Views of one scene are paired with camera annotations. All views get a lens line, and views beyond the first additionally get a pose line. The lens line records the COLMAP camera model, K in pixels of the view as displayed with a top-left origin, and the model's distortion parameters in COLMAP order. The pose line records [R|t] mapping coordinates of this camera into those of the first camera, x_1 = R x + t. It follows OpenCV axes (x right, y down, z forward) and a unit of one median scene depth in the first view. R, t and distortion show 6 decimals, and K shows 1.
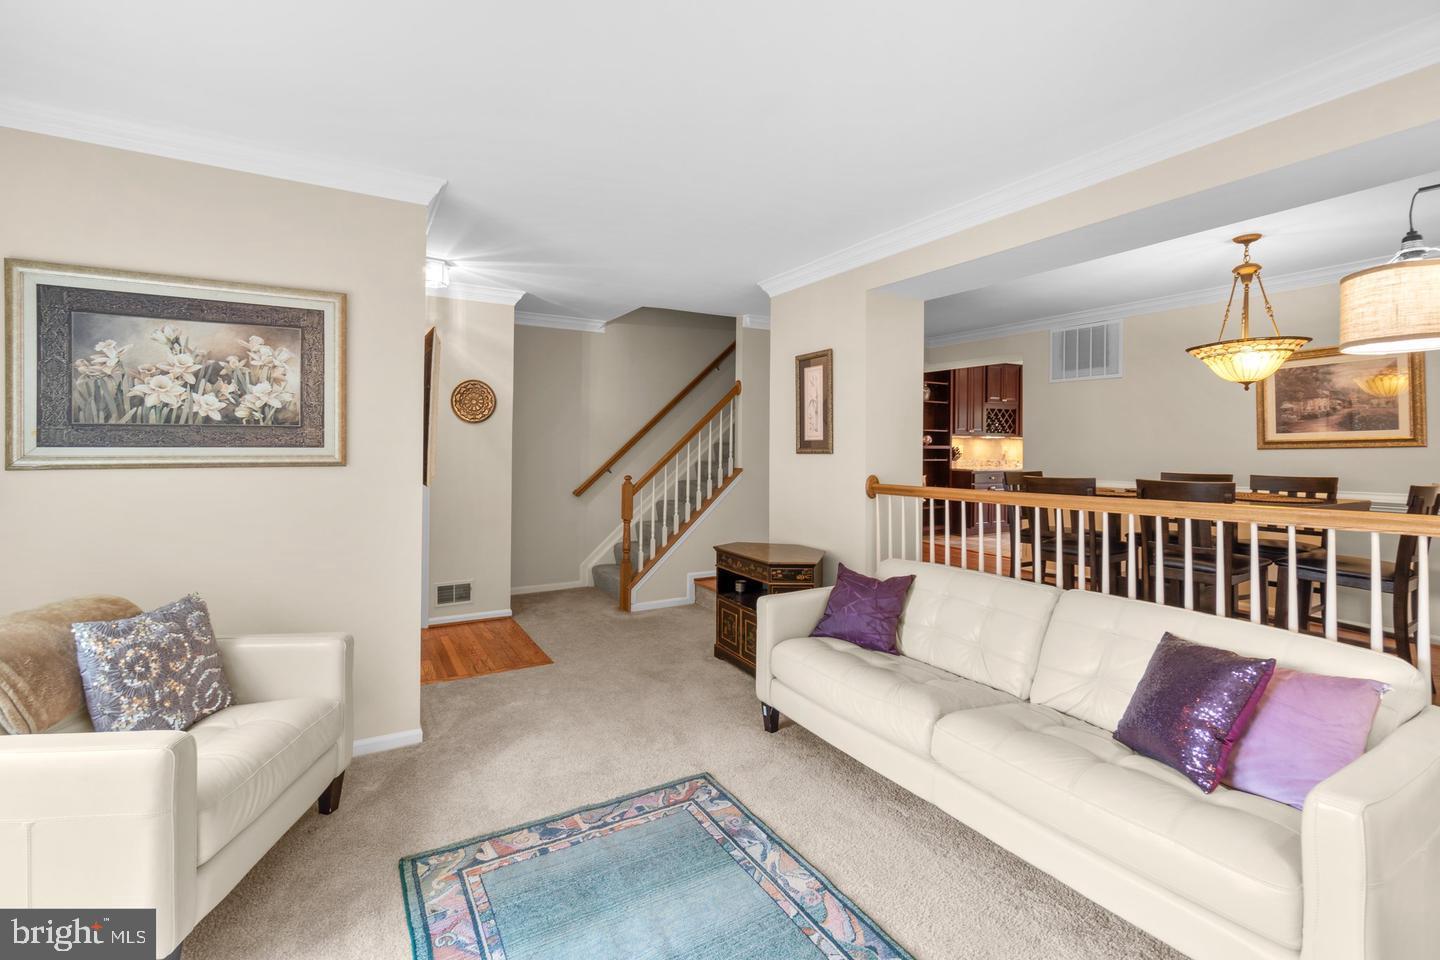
lens RADIAL K [[649.3, 0, 700.2], [0, 649.3, 449.0], [0, 0, 1]] dist [-0.001131, -0.000227]
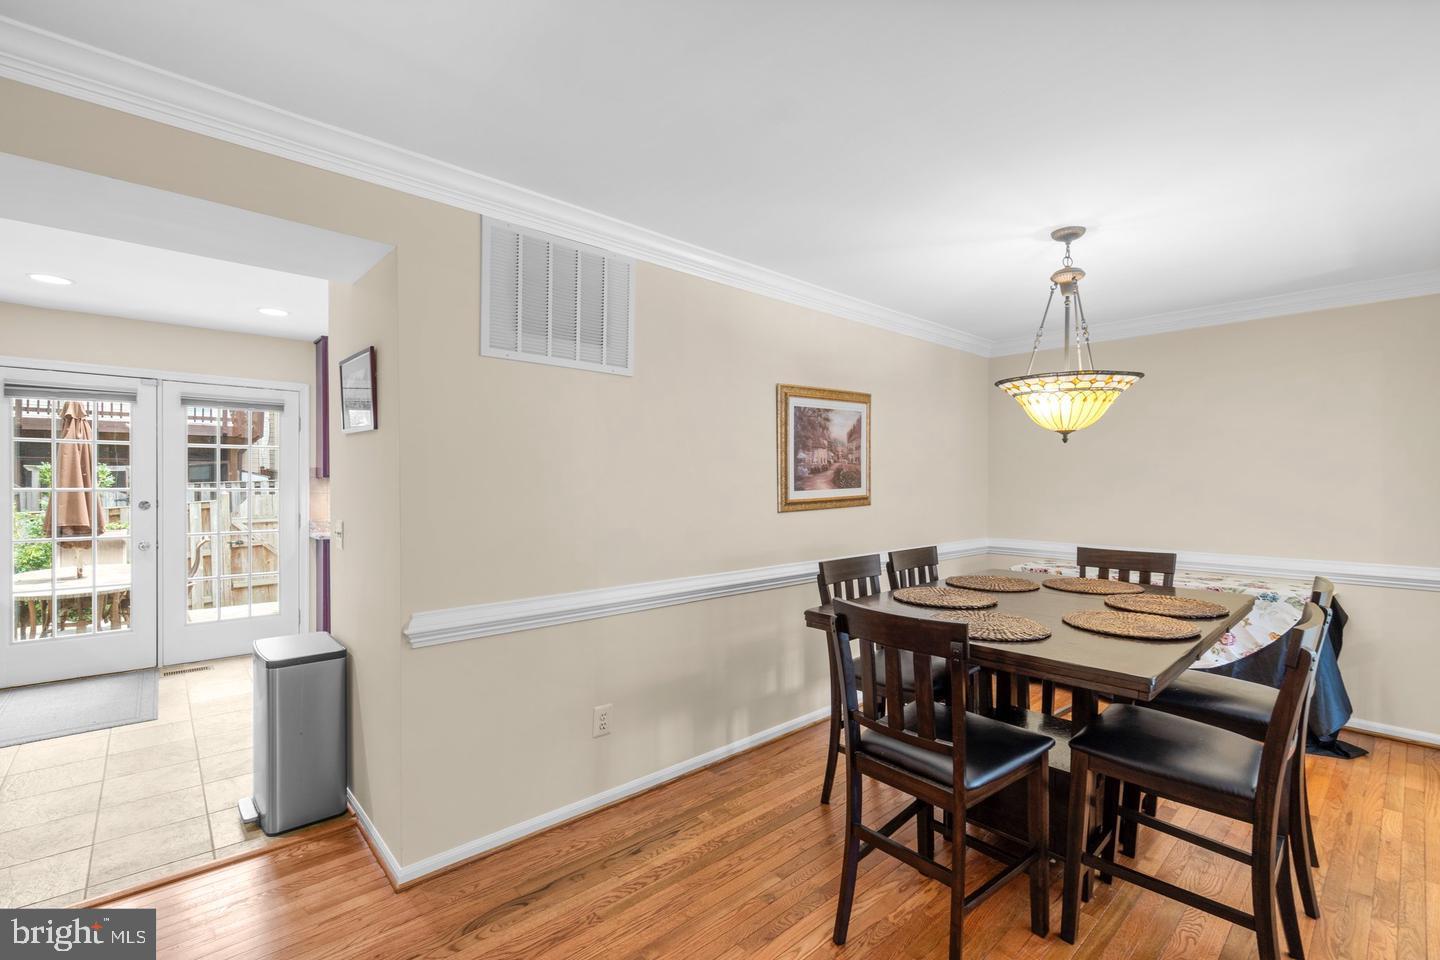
lens RADIAL K [[628.3, 0, 720.0], [0, 628.3, 480.0], [0, 0, 1]] dist [-0.000442, 0.000283]
pose [[-0.224159, -0.009741, 0.974504, 0.207183], [-0.003453, 0.999952, 0.009201, -0.045995], [-0.974546, -0.001302, -0.224182, 1.323996]]
